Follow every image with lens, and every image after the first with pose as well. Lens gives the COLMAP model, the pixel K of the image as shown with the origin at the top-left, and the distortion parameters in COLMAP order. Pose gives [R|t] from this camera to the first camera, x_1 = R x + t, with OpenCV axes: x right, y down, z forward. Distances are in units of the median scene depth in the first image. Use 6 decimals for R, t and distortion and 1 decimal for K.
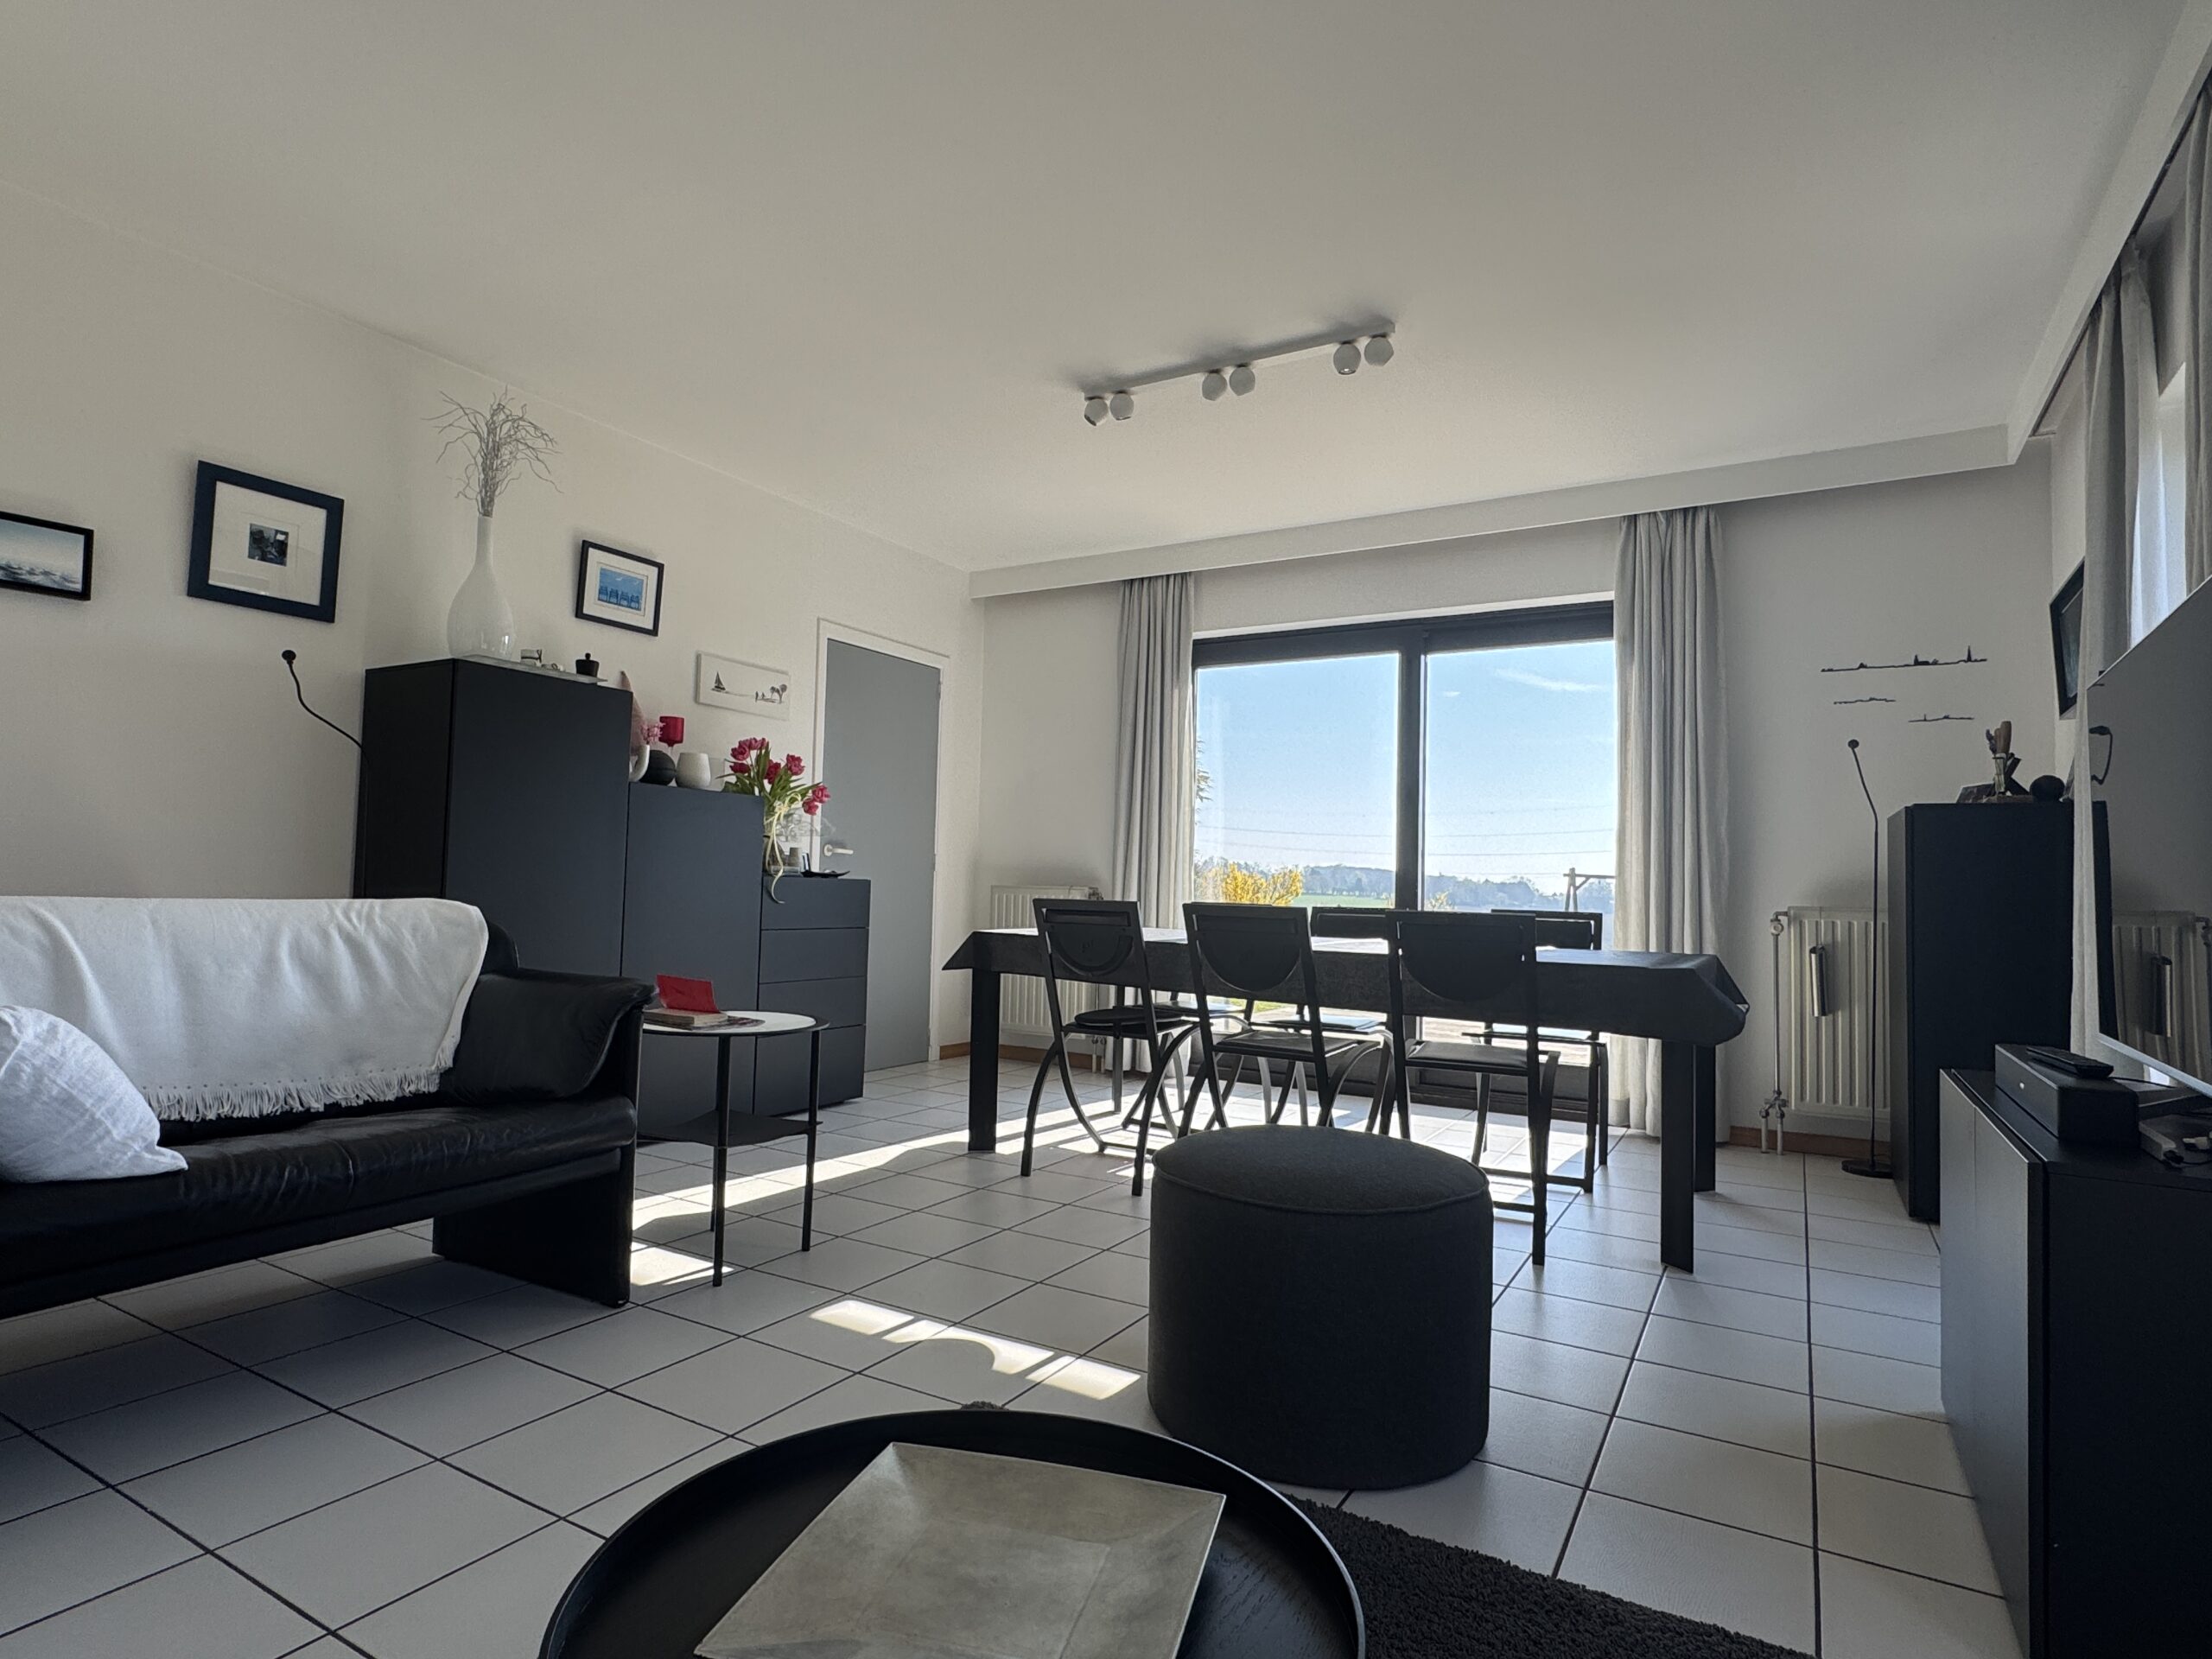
lens RADIAL K [[1178.3, 0, 1106.0], [0, 1178.3, 829.5], [0, 0, 1]] dist [0.001402, 0.000320]
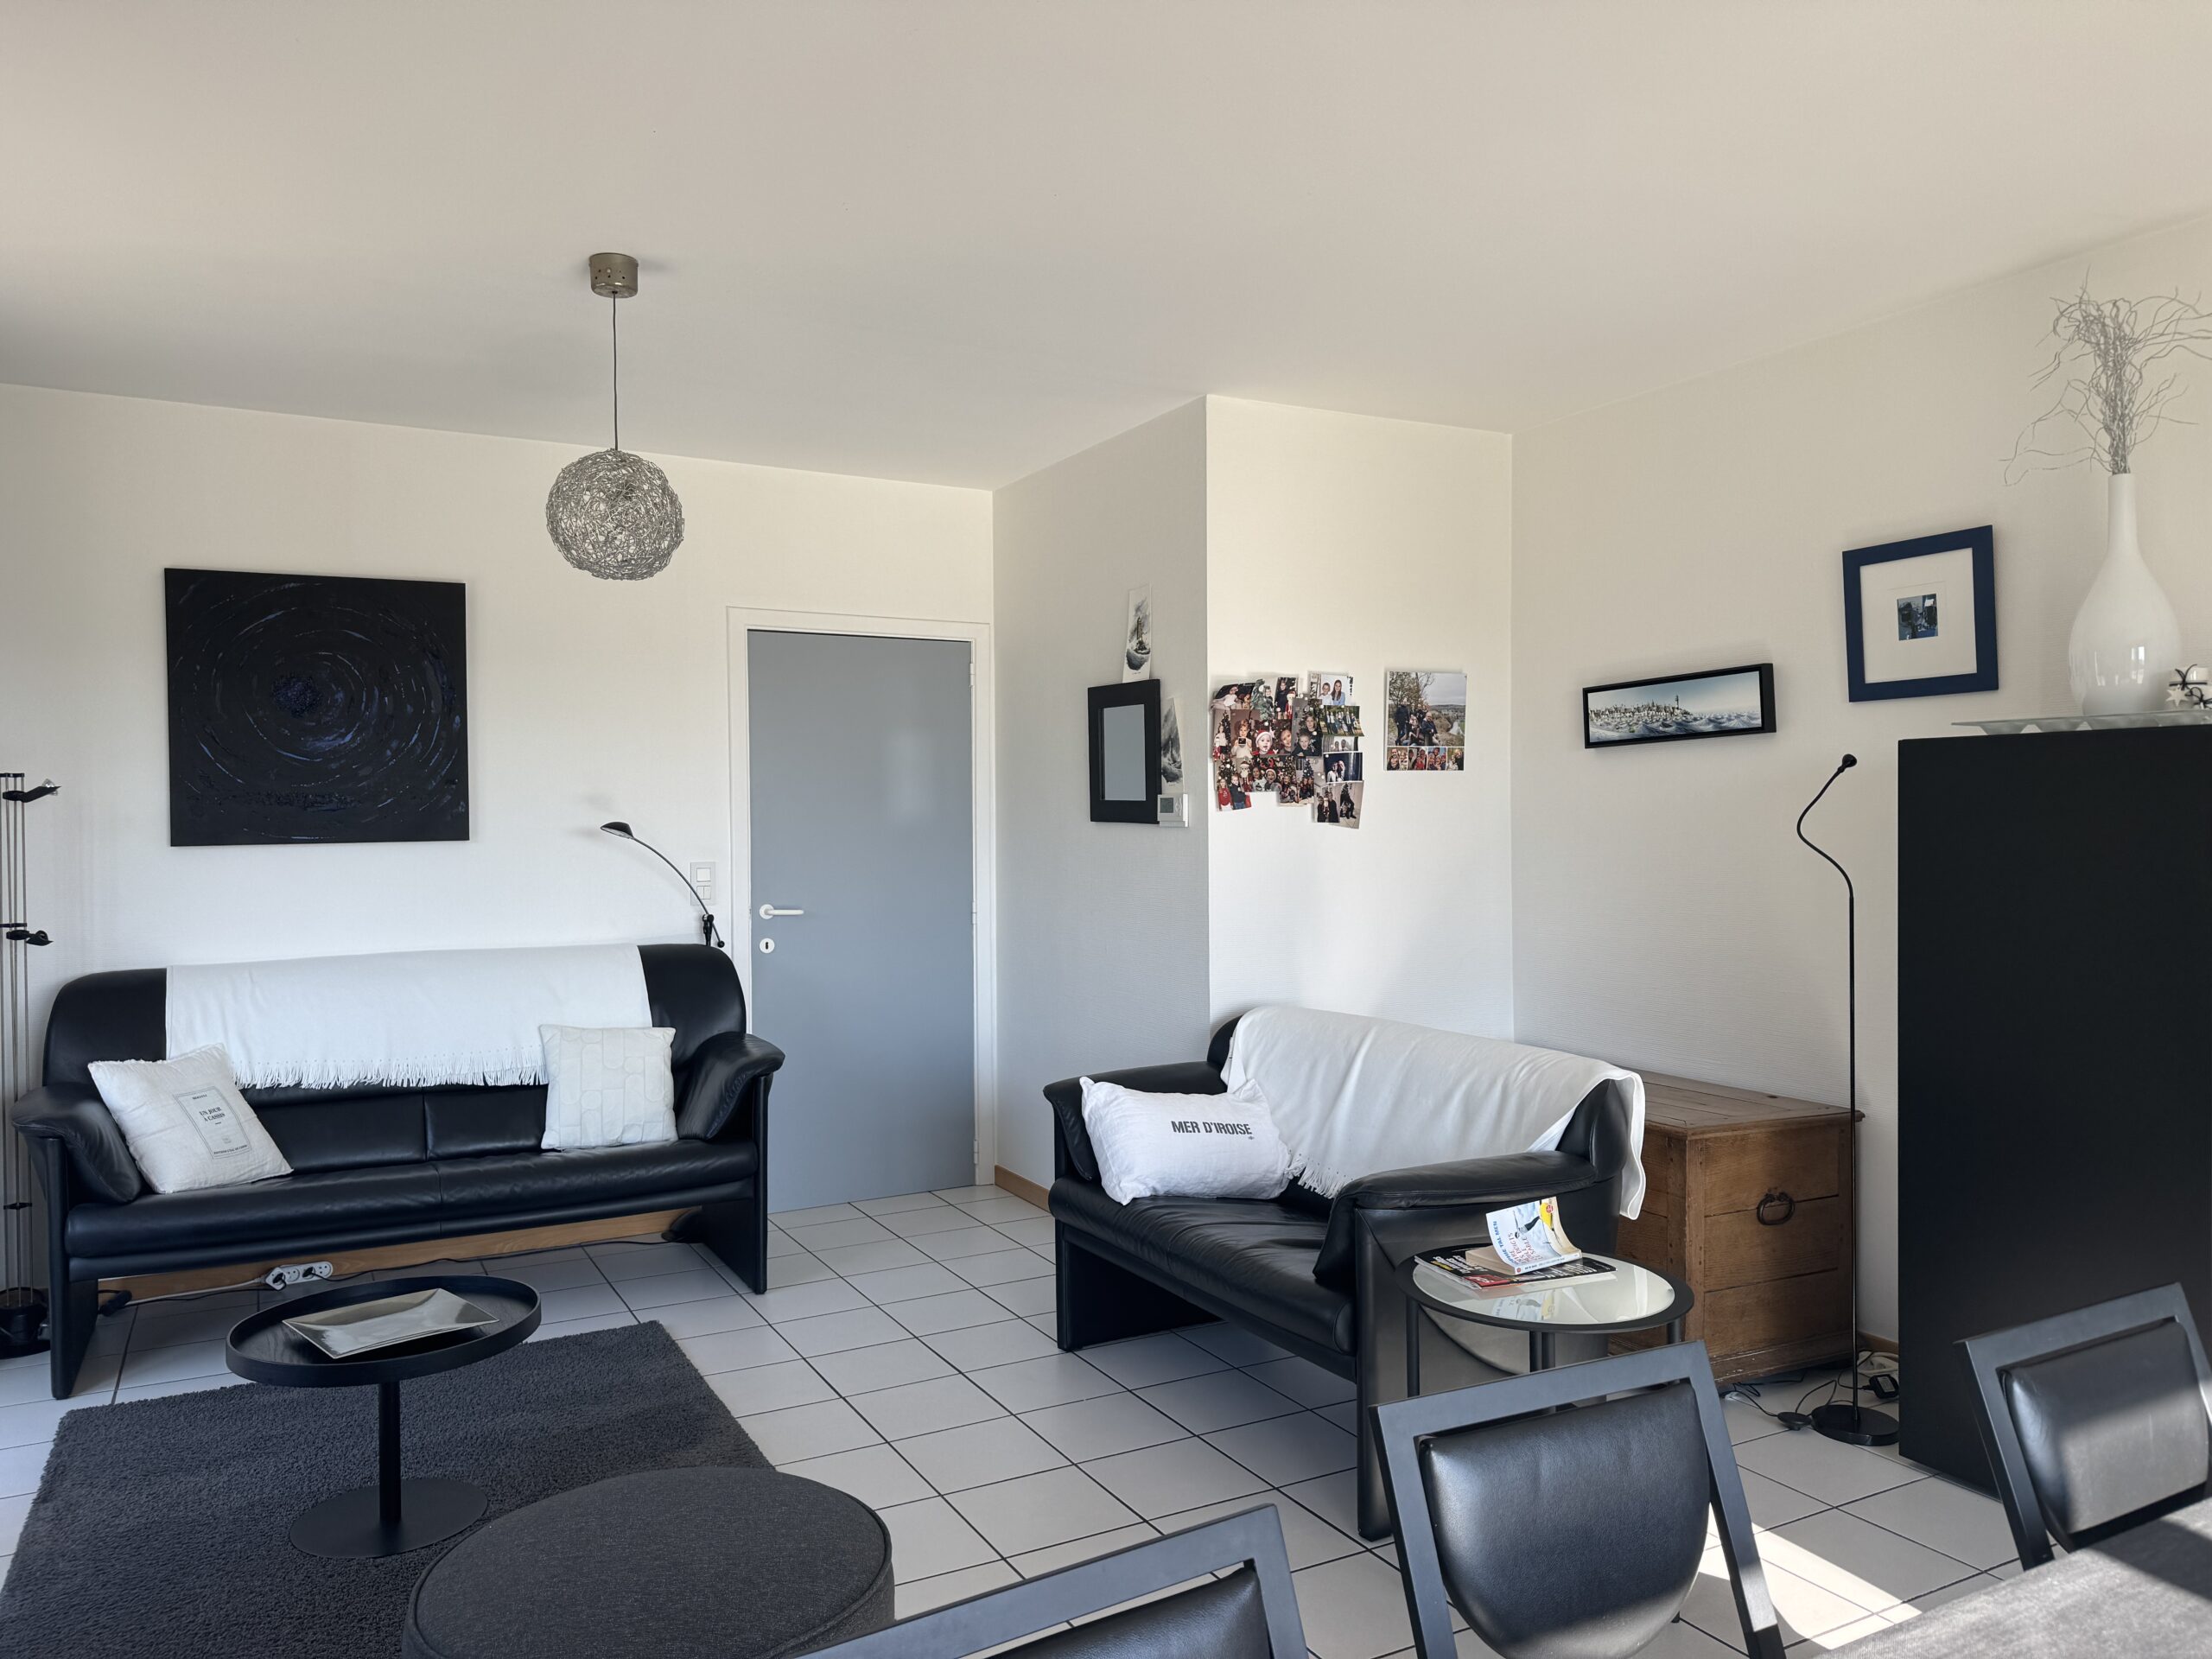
lens RADIAL K [[1553.0, 0, 1106.0], [0, 1553.0, 829.5], [0, 0, 1]] dist [0.009372, 0.001444]
pose [[-0.526731, -0.014616, -0.849906, 0.541462], [0.036015, 0.998571, -0.039493, -0.071582], [0.849269, -0.051411, -0.525452, 1.123645]]
